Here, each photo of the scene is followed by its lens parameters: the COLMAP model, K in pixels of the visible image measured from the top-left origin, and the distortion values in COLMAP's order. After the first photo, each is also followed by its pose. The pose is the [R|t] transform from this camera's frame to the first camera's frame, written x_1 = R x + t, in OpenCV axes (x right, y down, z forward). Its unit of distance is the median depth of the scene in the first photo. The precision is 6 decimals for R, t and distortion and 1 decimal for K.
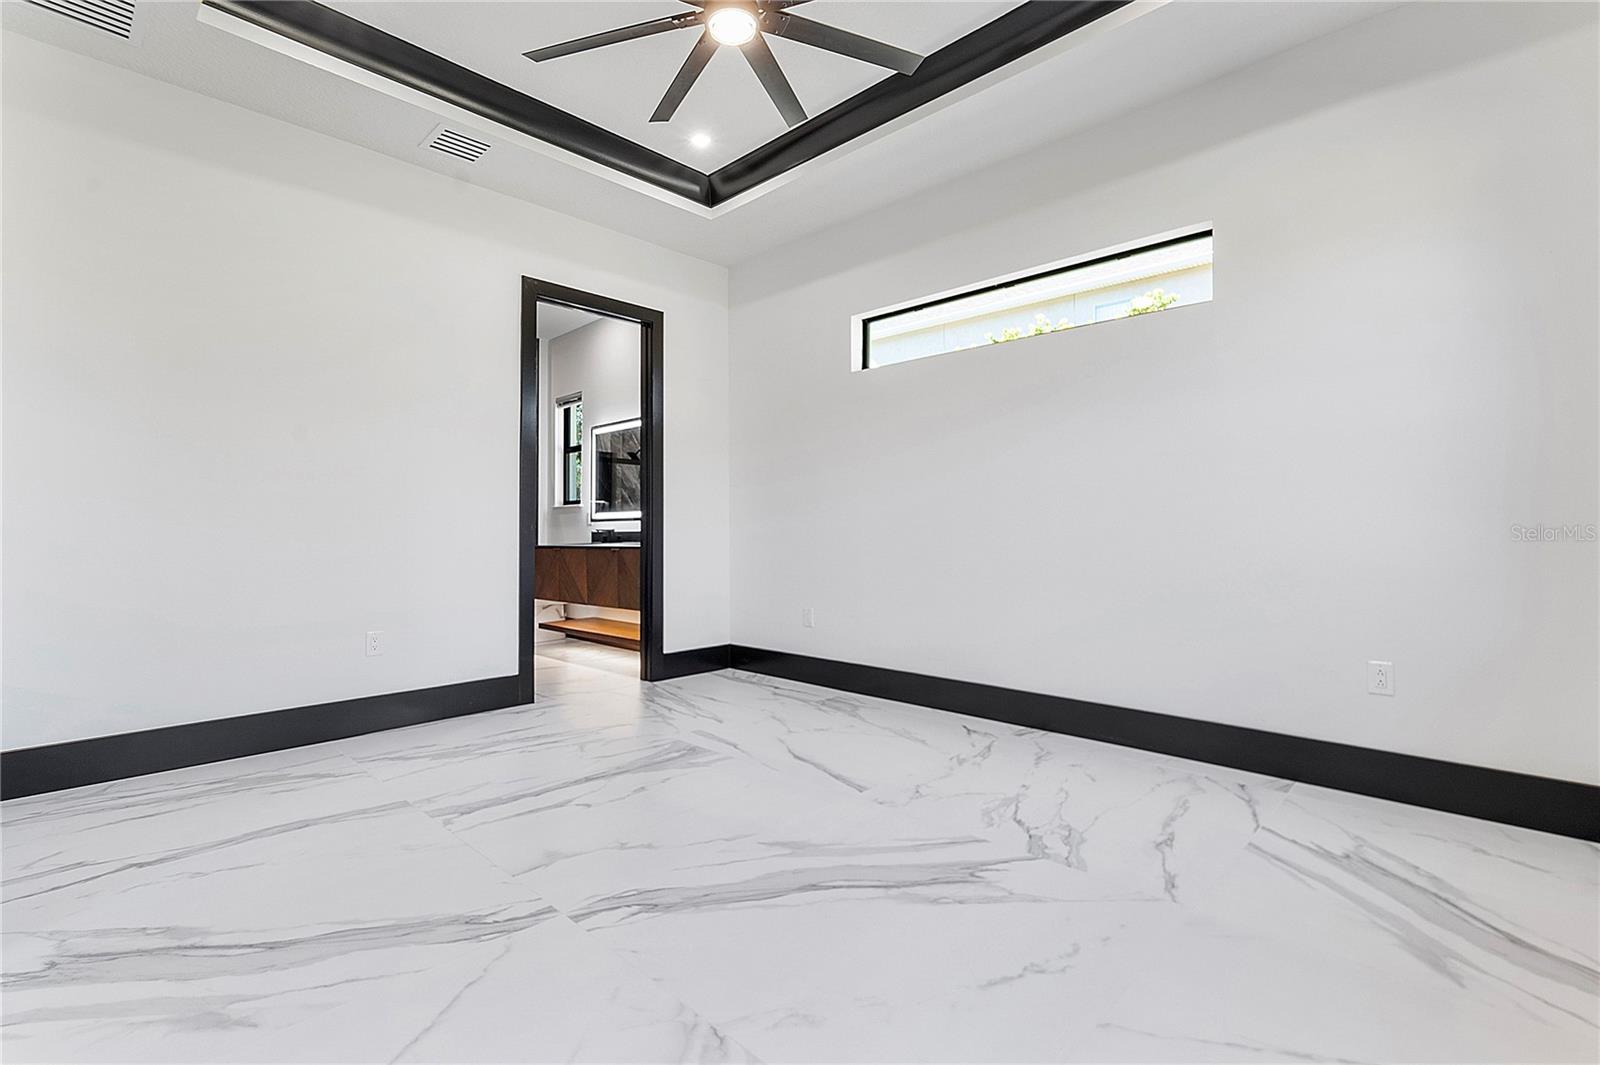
lens RADIAL K [[741.1, 0, 800.0], [0, 741.1, 532.5], [0, 0, 1]] dist [0.016669, -0.000066]
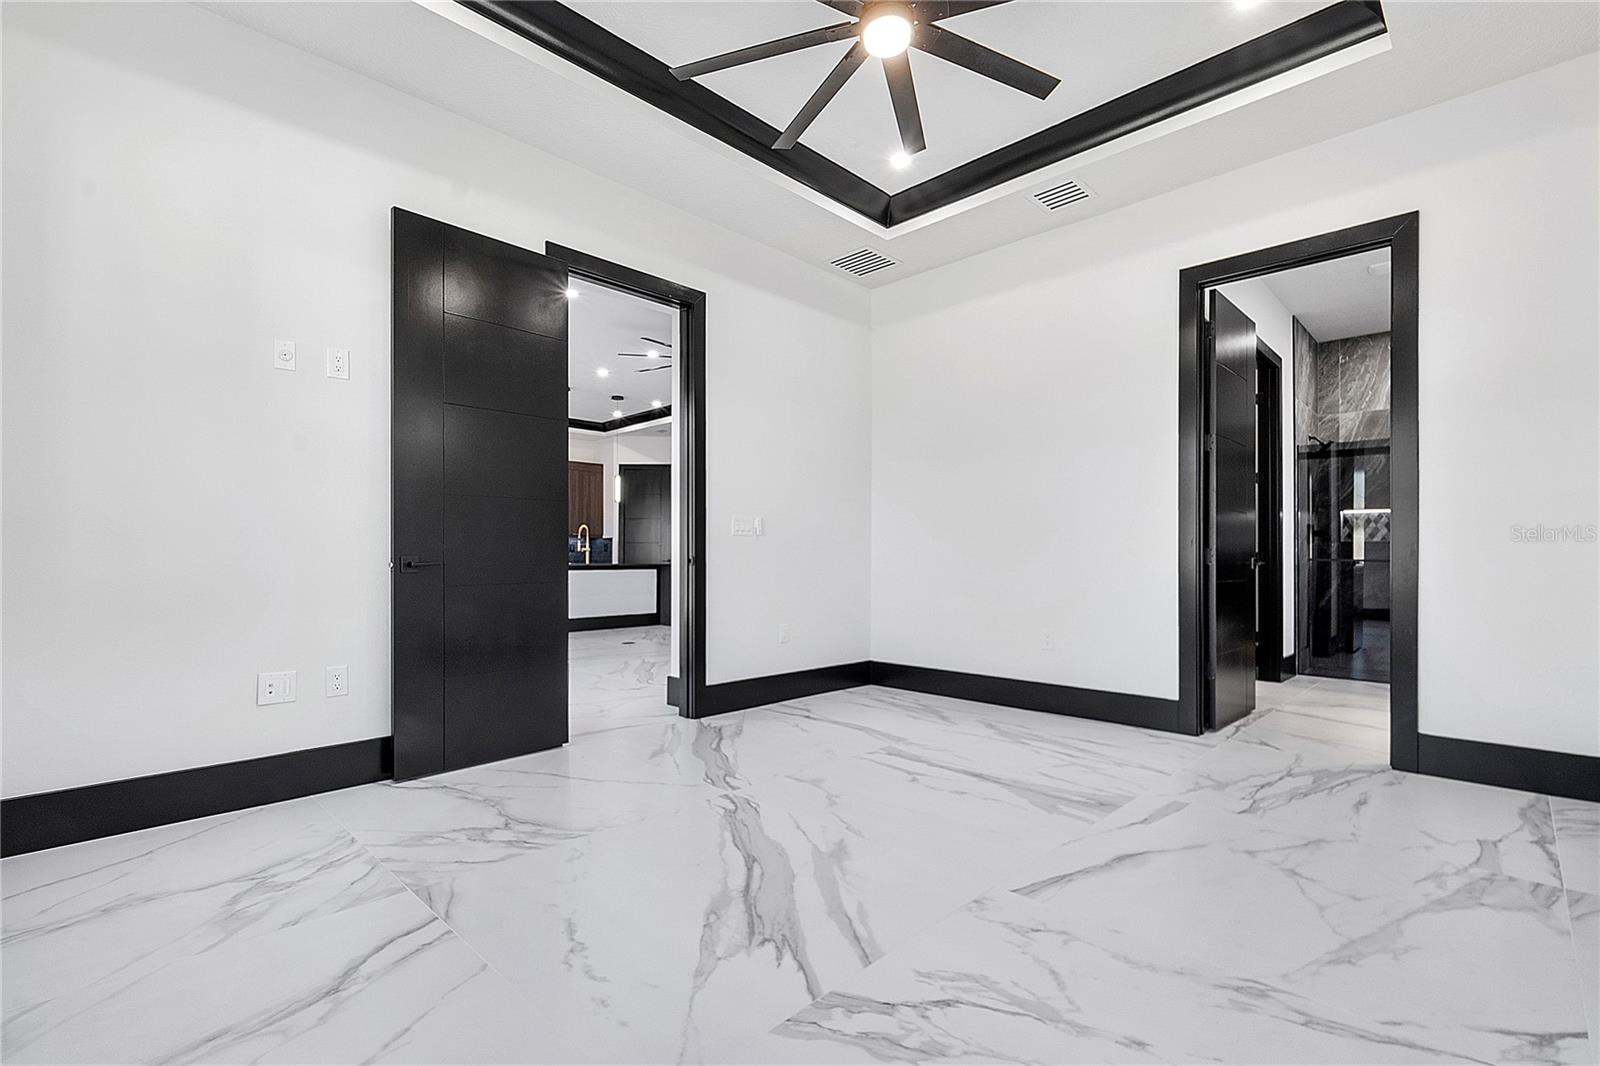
lens RADIAL K [[718.2, 0, 805.4], [0, 718.2, 567.1], [0, 0, 1]] dist [0.003442, 0.000218]
pose [[0.002262, 0.016461, -0.999862, 0.793994], [-0.007226, 0.999839, 0.016444, 0.015923], [0.999971, 0.007187, 0.002380, 0.789798]]
